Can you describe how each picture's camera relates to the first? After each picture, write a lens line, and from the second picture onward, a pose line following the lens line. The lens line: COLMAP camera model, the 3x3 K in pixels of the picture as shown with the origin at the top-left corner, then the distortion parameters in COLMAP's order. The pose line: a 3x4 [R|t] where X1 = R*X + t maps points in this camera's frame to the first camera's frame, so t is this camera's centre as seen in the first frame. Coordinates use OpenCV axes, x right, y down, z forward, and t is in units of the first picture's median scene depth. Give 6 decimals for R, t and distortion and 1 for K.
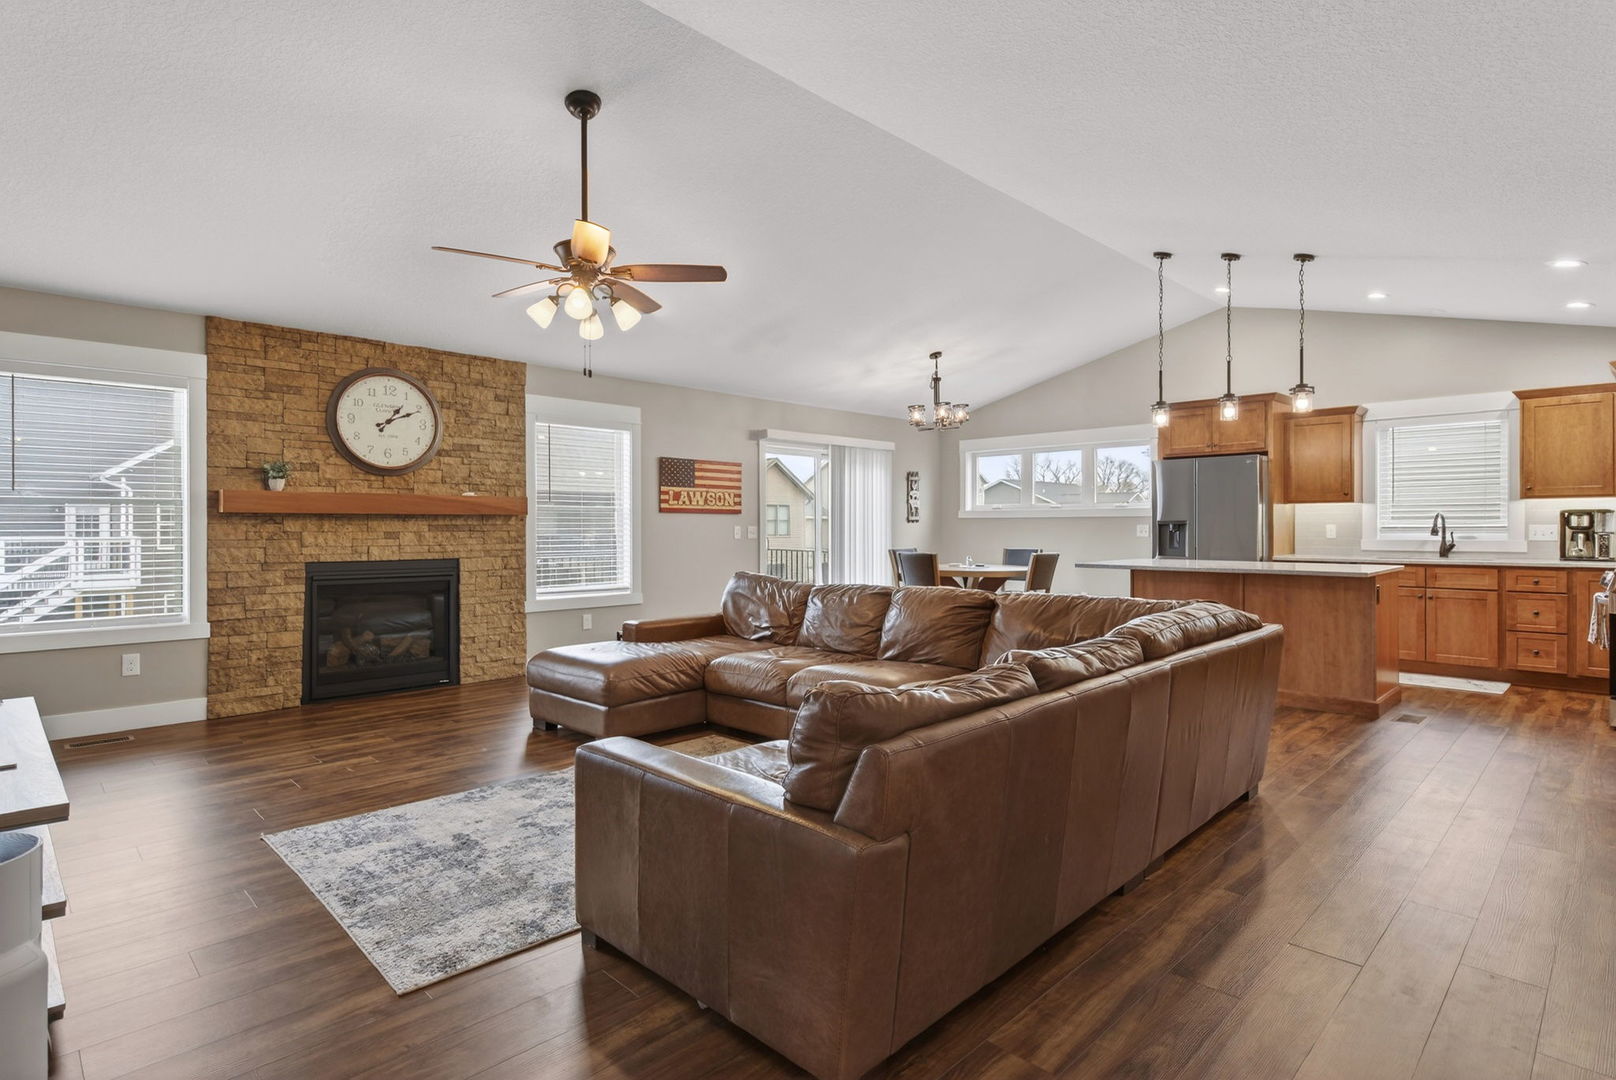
lens RADIAL K [[821.2, 0, 818.0], [0, 821.2, 527.2], [0, 0, 1]] dist [0.000734, -0.000001]
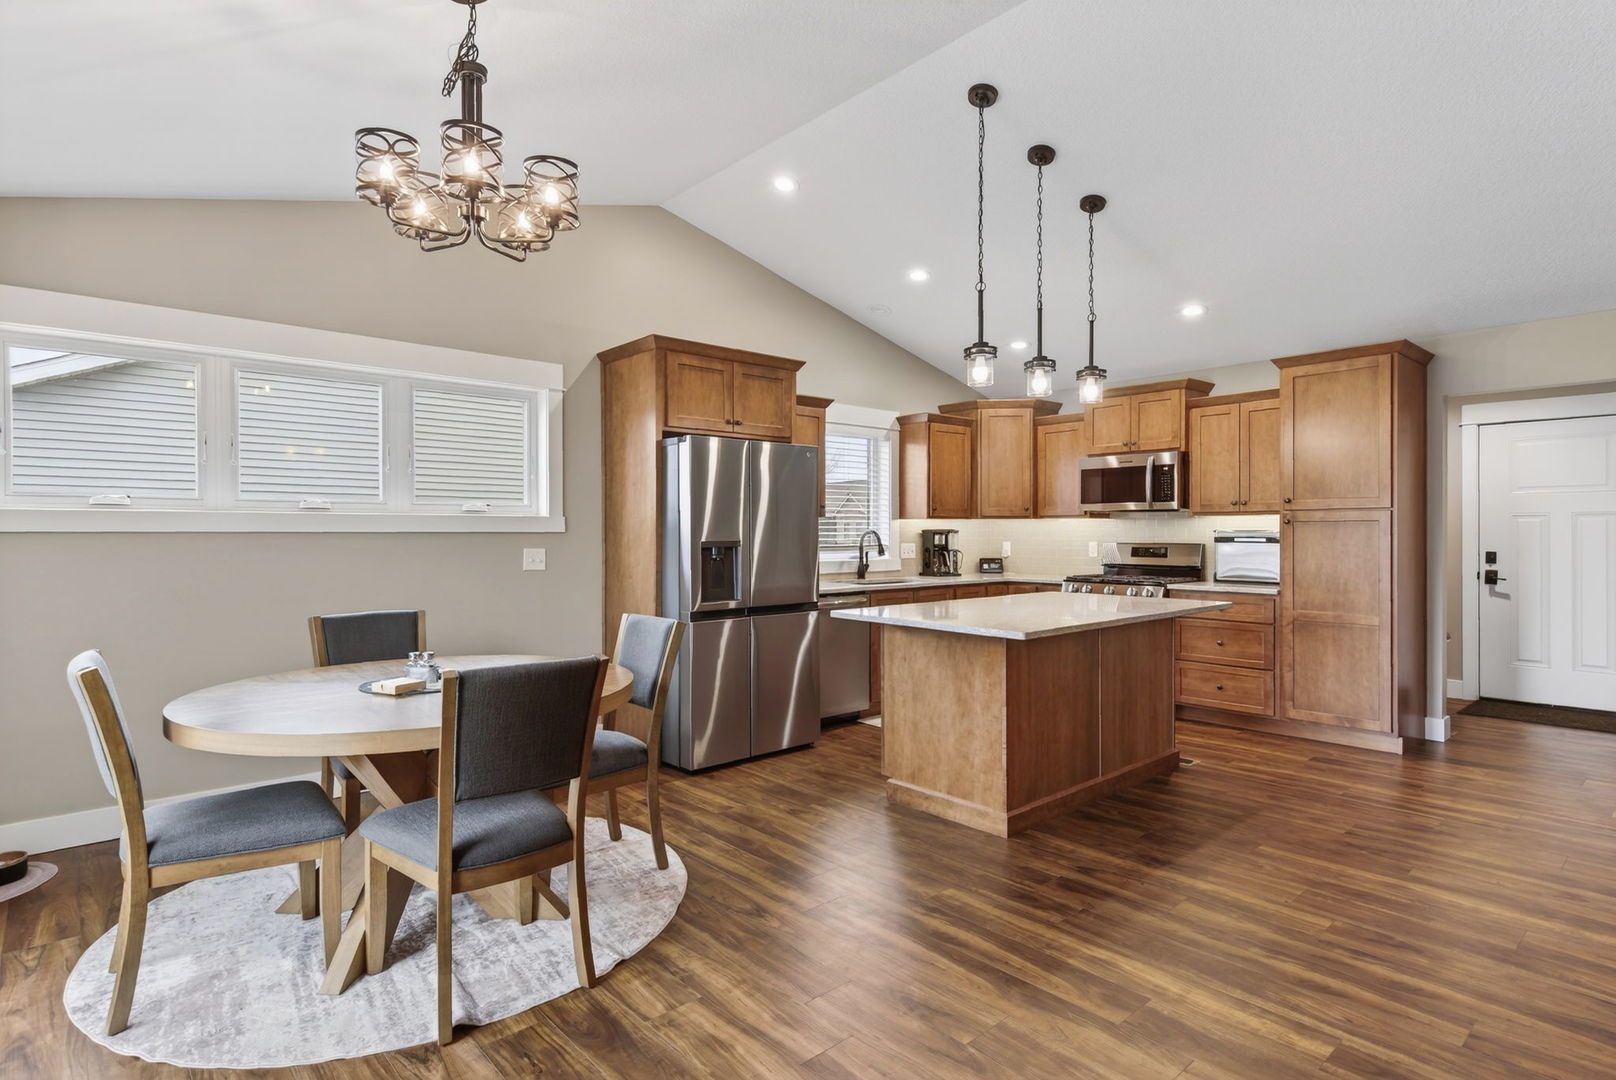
lens RADIAL K [[816.9, 0, 789.3], [0, 816.9, 533.1], [0, 0, 1]] dist [0.015161, -0.001055]
pose [[0.075386, 0.001978, 0.997152, -0.329732], [0.004443, 0.999987, -0.002319, -0.026448], [-0.997145, 0.004606, 0.075376, 2.040752]]
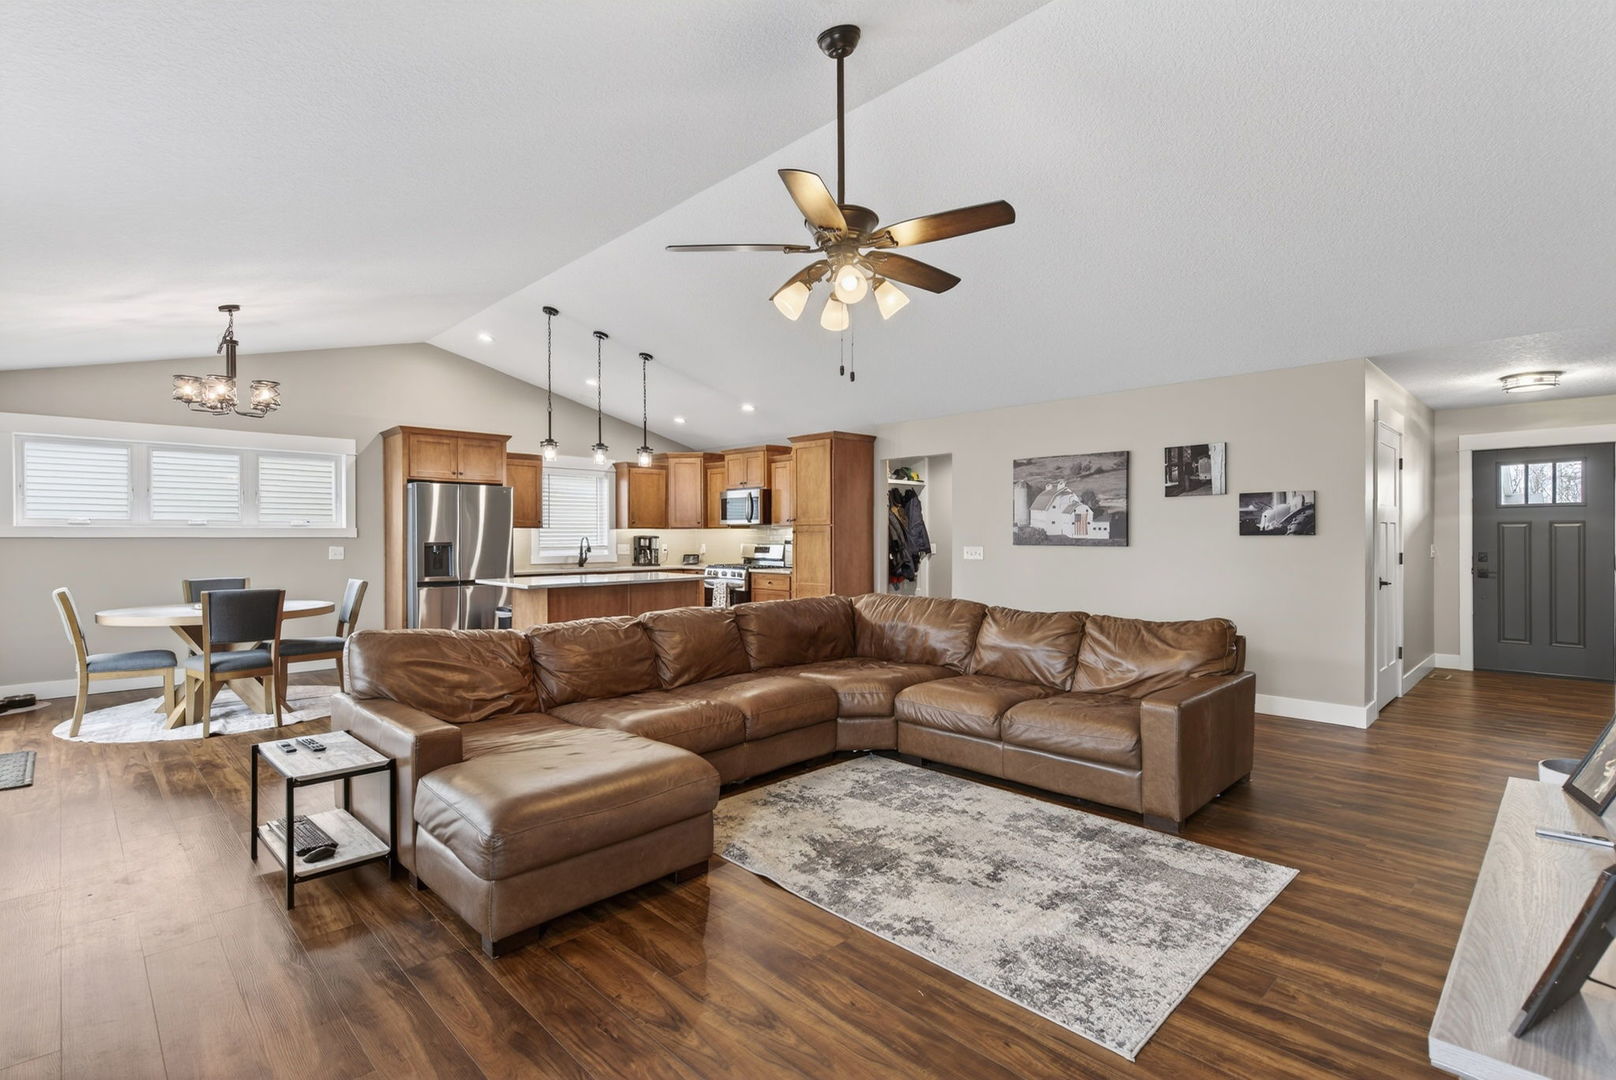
lens RADIAL K [[767.4, 0, 808.0], [0, 767.4, 540.0], [0, 0, 1]] dist [-0.000181, -0.000114]
pose [[0.016986, -0.000878, 0.999855, -1.192152], [0.003029, 0.999995, 0.000827, -0.023034], [-0.999851, 0.003015, 0.016989, 1.160226]]
